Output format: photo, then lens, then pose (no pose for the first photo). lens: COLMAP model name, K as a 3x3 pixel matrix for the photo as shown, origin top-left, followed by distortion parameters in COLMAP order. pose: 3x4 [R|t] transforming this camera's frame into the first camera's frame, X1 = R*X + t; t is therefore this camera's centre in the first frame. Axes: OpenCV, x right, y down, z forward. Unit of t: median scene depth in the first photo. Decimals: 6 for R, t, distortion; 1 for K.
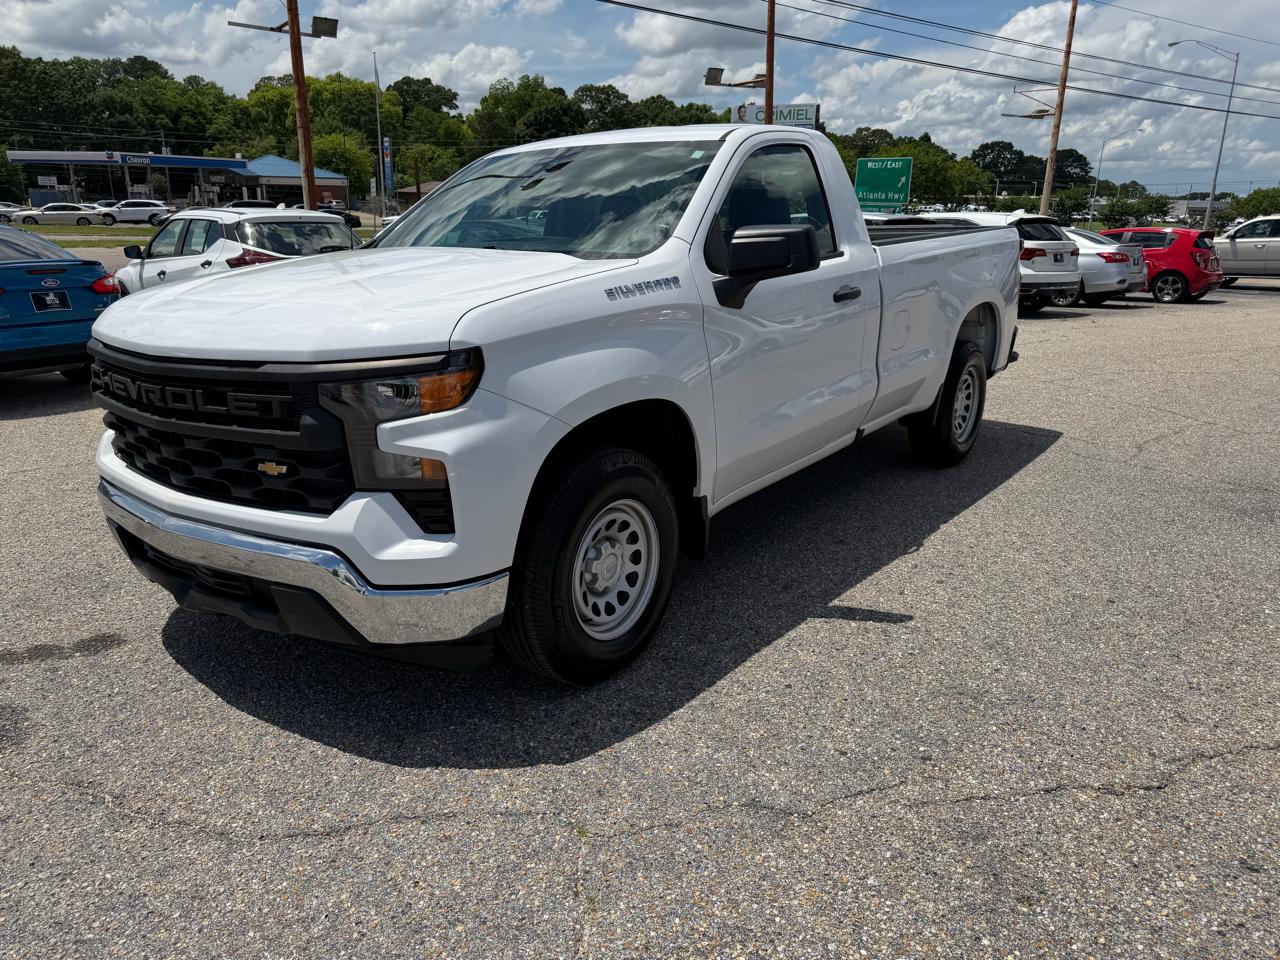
lens RADIAL K [[907.5, 0, 632.6], [0, 907.5, 483.7], [0, 0, 1]] dist [0.025320, -0.029491]
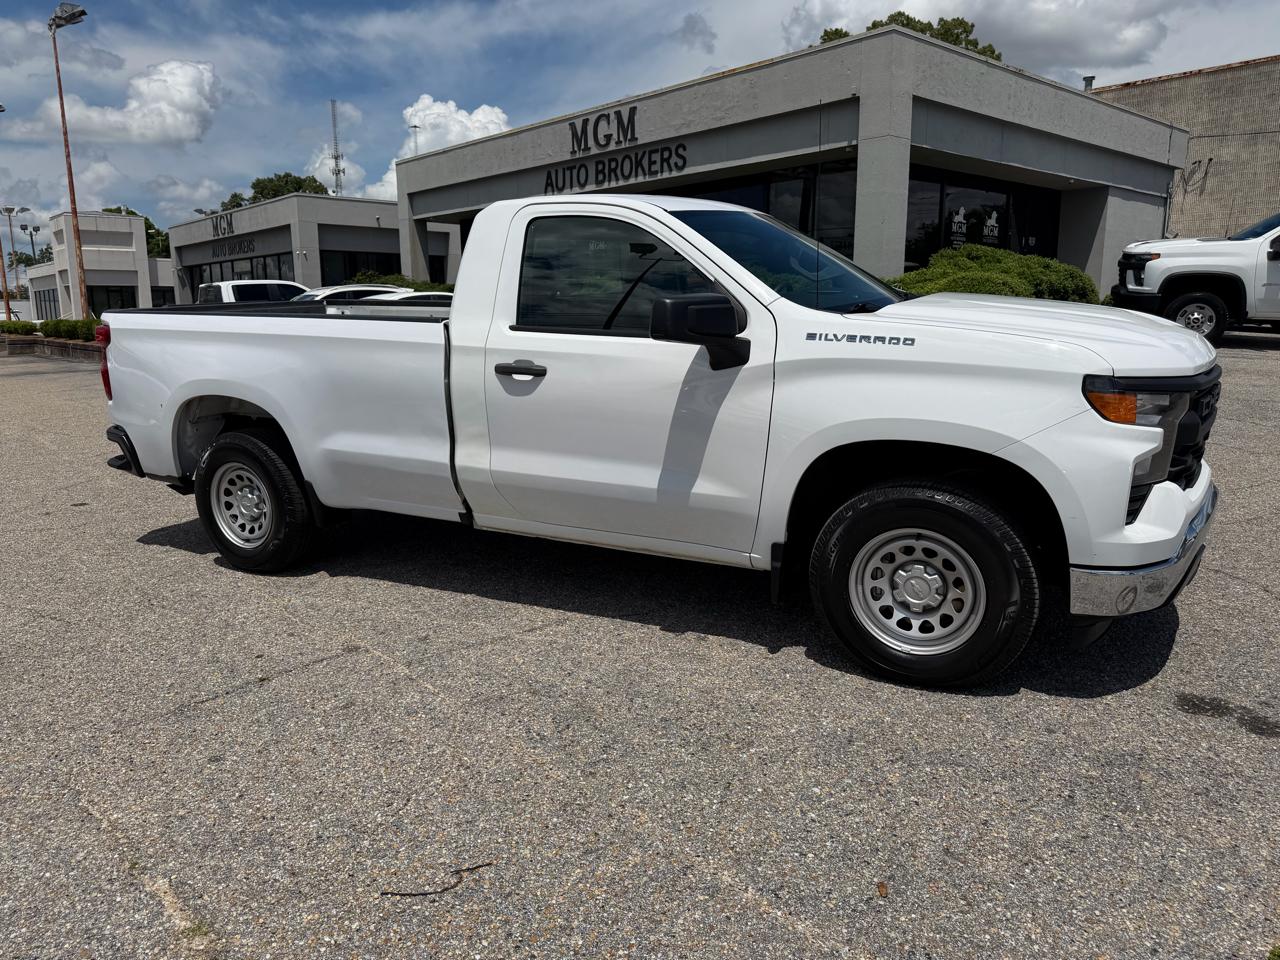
lens RADIAL K [[907.5, 0, 639.1], [0, 907.5, 477.9], [0, 0, 1]] dist [0.025320, -0.029491]
pose [[-0.156922, -0.194376, 0.968294, -1.077399], [0.302953, 0.923699, 0.234520, -0.345660], [-0.939997, 0.330149, -0.086062, 1.229327]]
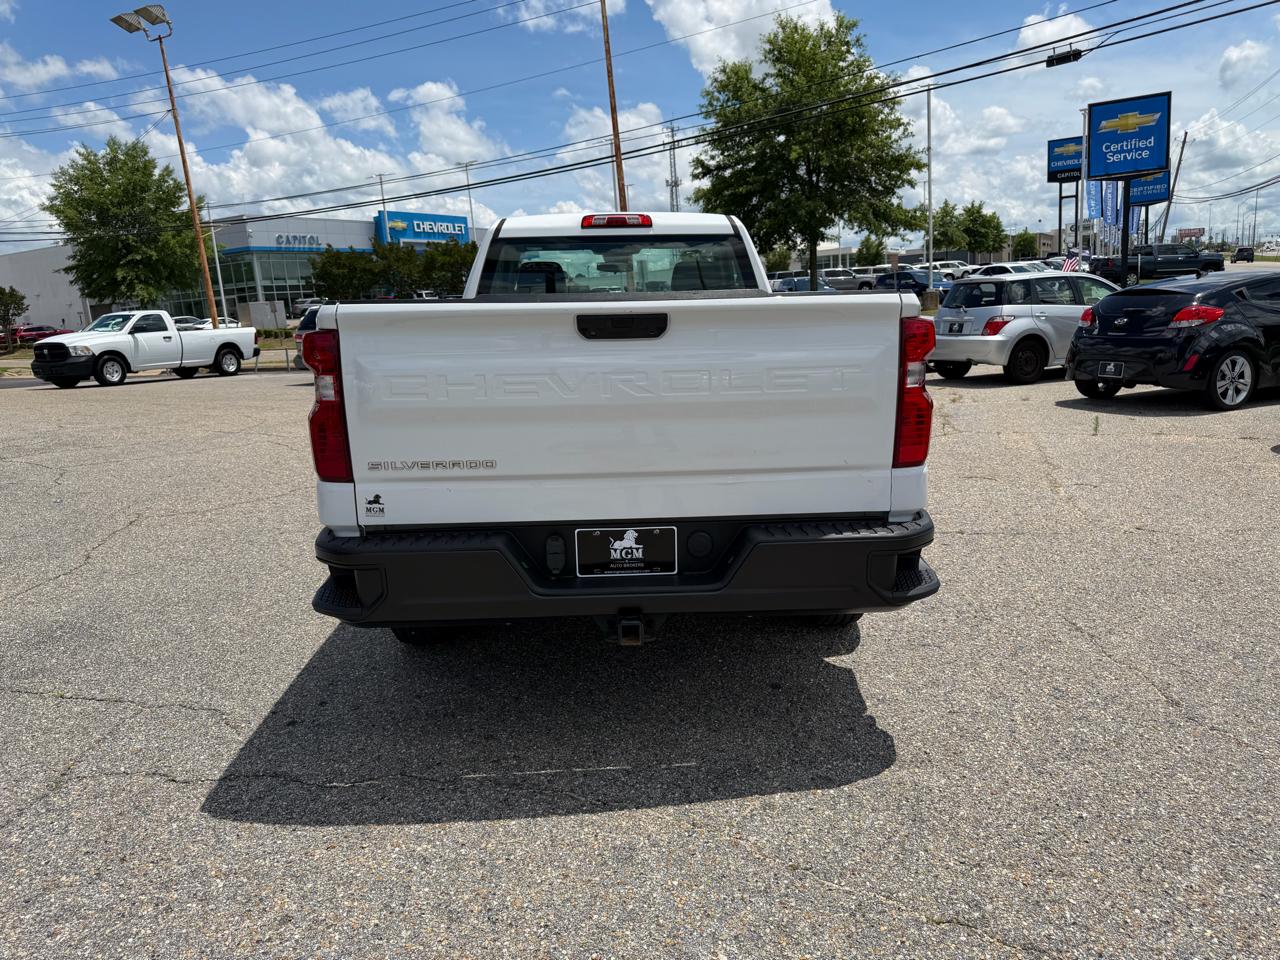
lens RADIAL K [[907.5, 0, 642.3], [0, 907.5, 487.6], [0, 0, 1]] dist [0.025320, -0.029491]
pose [[-0.779090, 0.157894, -0.606702, 0.853496], [-0.138679, 0.900383, 0.412407, -0.594393], [0.611381, 0.405439, -0.679583, 2.105561]]
